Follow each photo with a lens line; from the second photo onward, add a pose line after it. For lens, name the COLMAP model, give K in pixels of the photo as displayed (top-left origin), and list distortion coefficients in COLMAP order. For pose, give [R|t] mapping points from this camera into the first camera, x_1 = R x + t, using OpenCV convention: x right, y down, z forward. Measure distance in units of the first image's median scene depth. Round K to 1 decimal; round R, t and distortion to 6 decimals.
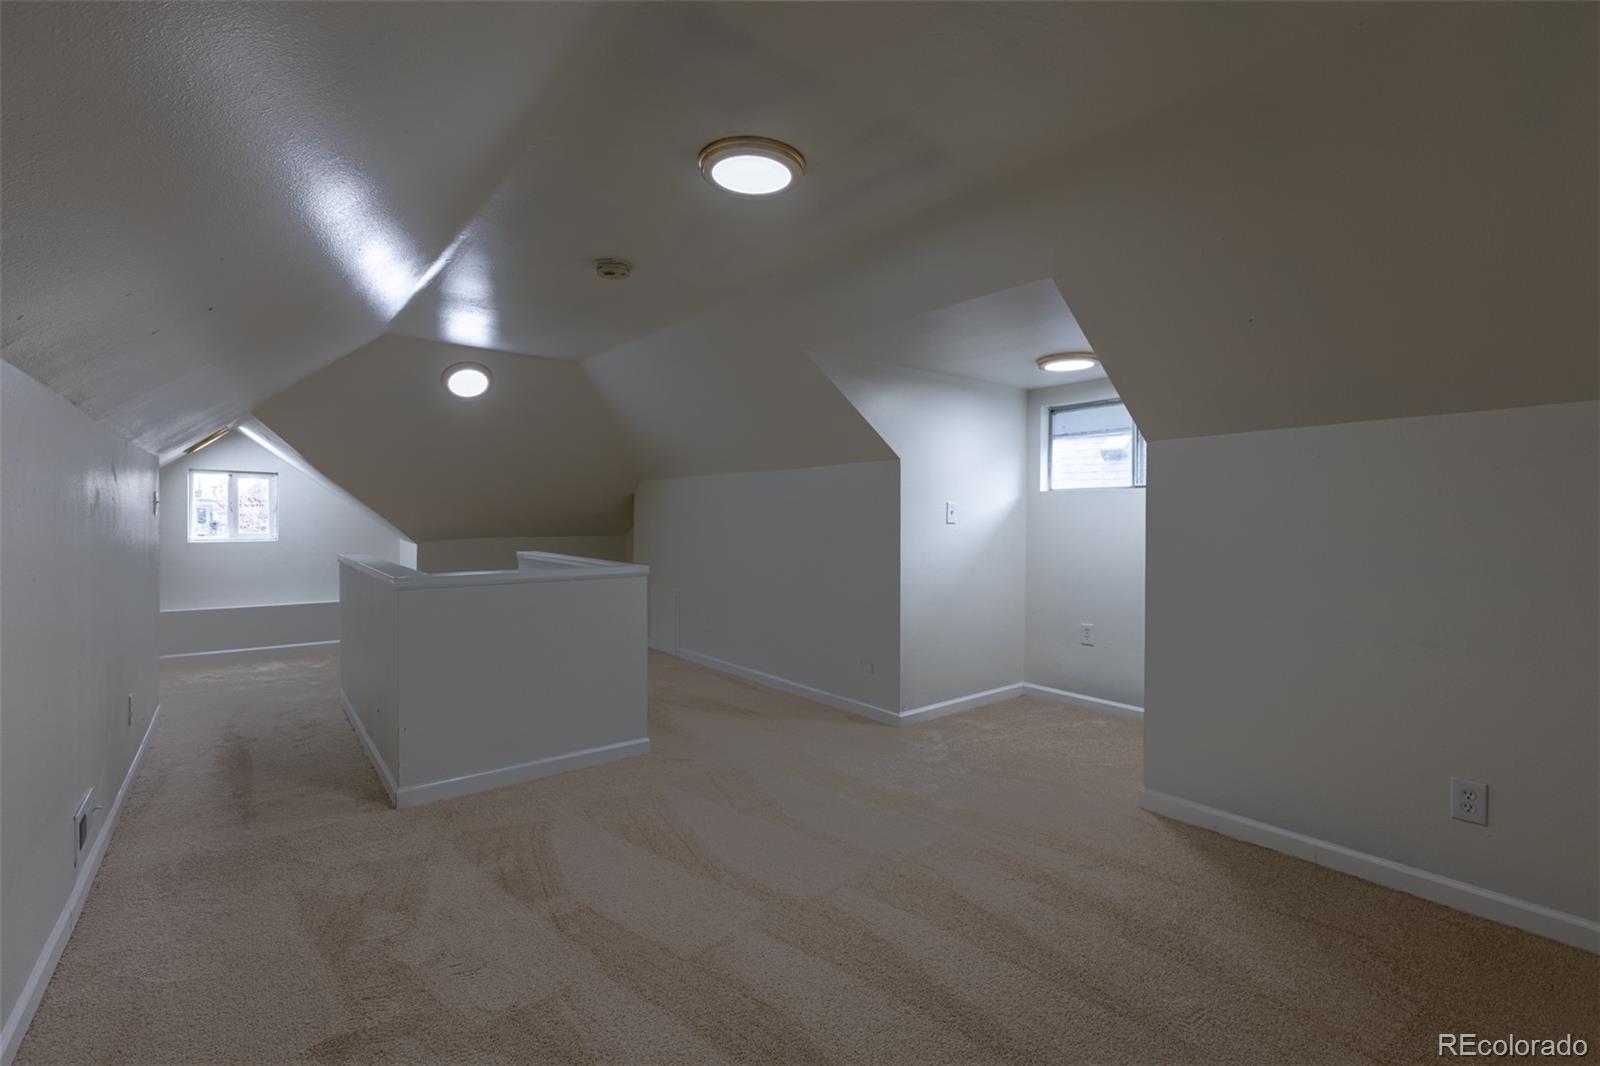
lens RADIAL K [[709.3, 0, 800.1], [0, 709.3, 532.6], [0, 0, 1]] dist [-0.002016, -0.000860]
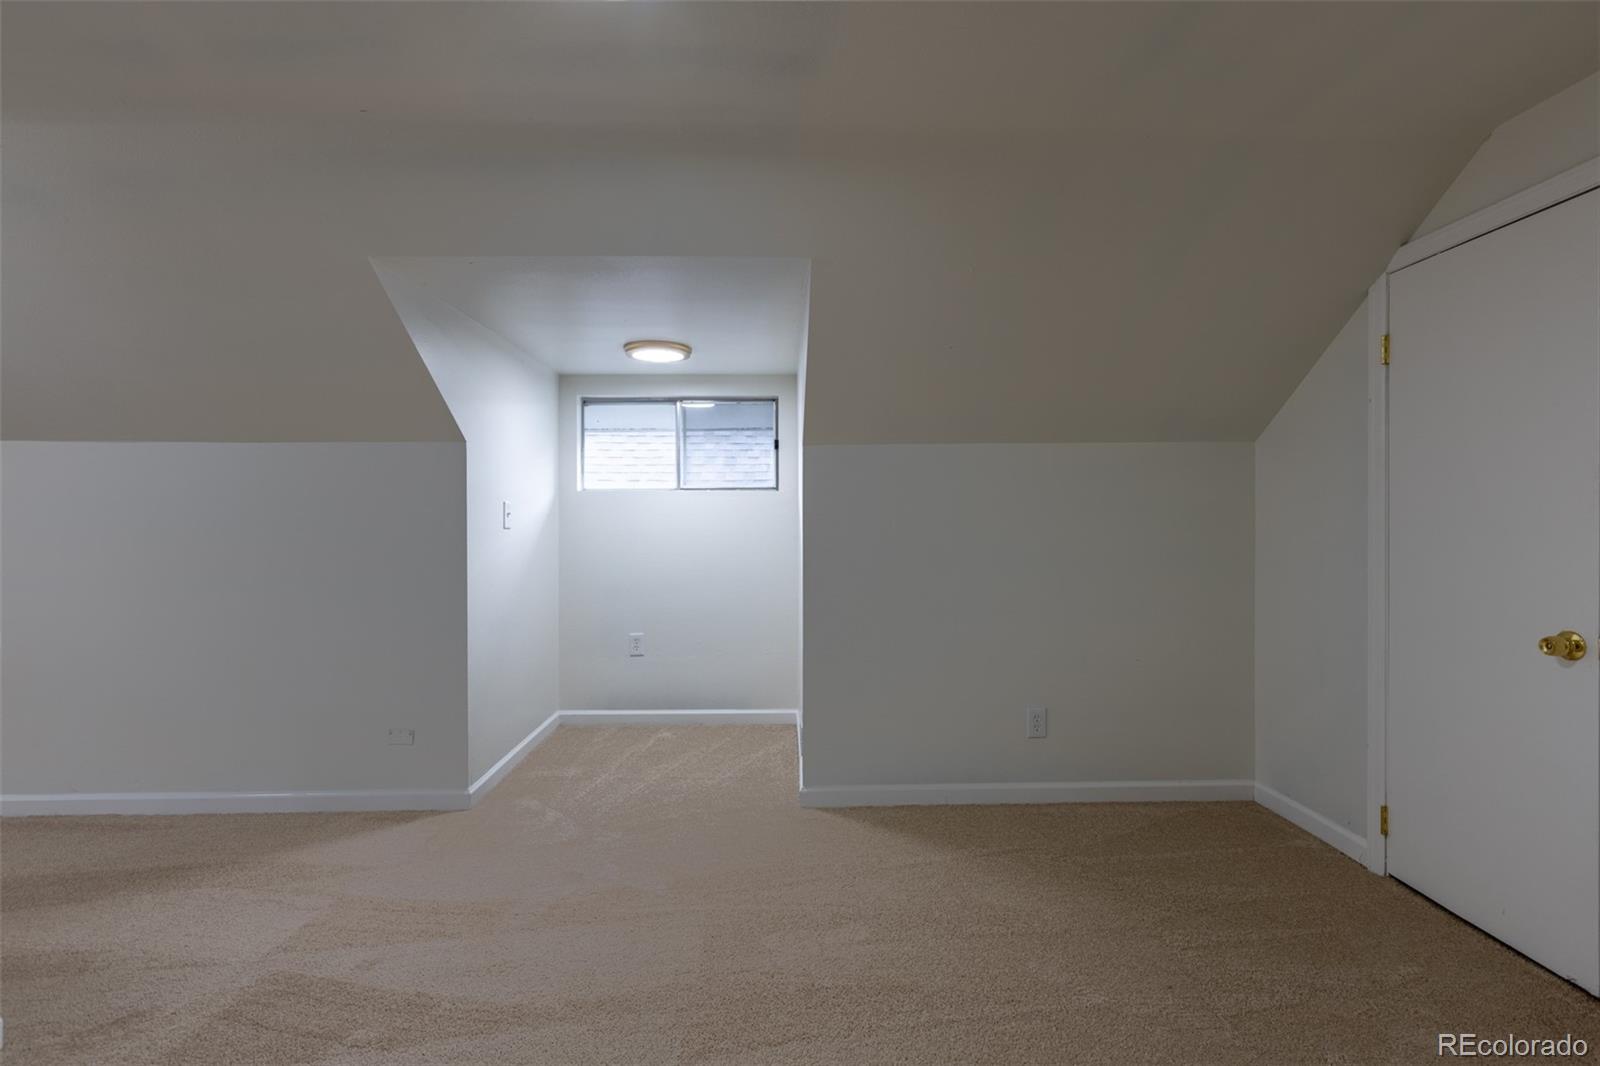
lens RADIAL K [[709.3, 0, 795.2], [0, 709.3, 527.8], [0, 0, 1]] dist [-0.002016, -0.000860]
pose [[0.596606, -0.013403, 0.802423, -0.239786], [0.021383, 0.999771, 0.000801, -0.007946], [-0.802250, 0.016681, 0.596756, 0.288754]]
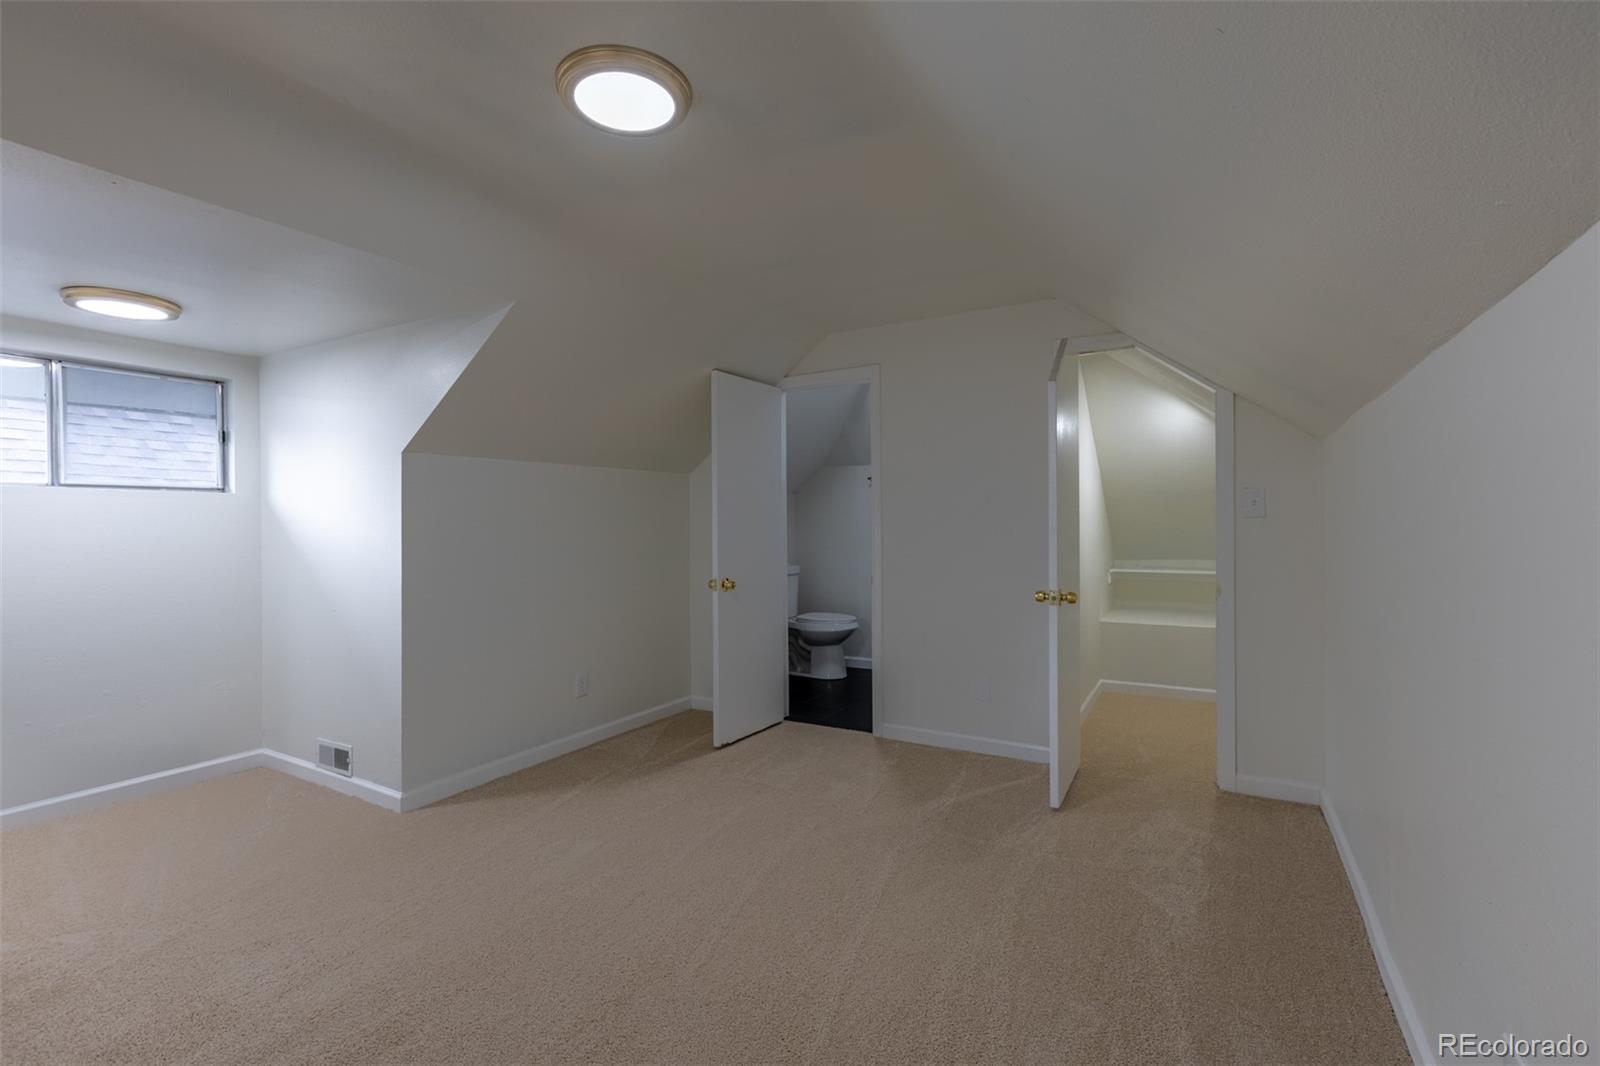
lens RADIAL K [[709.3, 0, 803.6], [0, 709.3, 525.9], [0, 0, 1]] dist [-0.002016, -0.000860]
pose [[-0.365794, -0.006999, 0.930669, -0.484861], [0.025838, 0.999510, 0.017672, -0.018626], [-0.930337, 0.030510, -0.365434, 0.596162]]
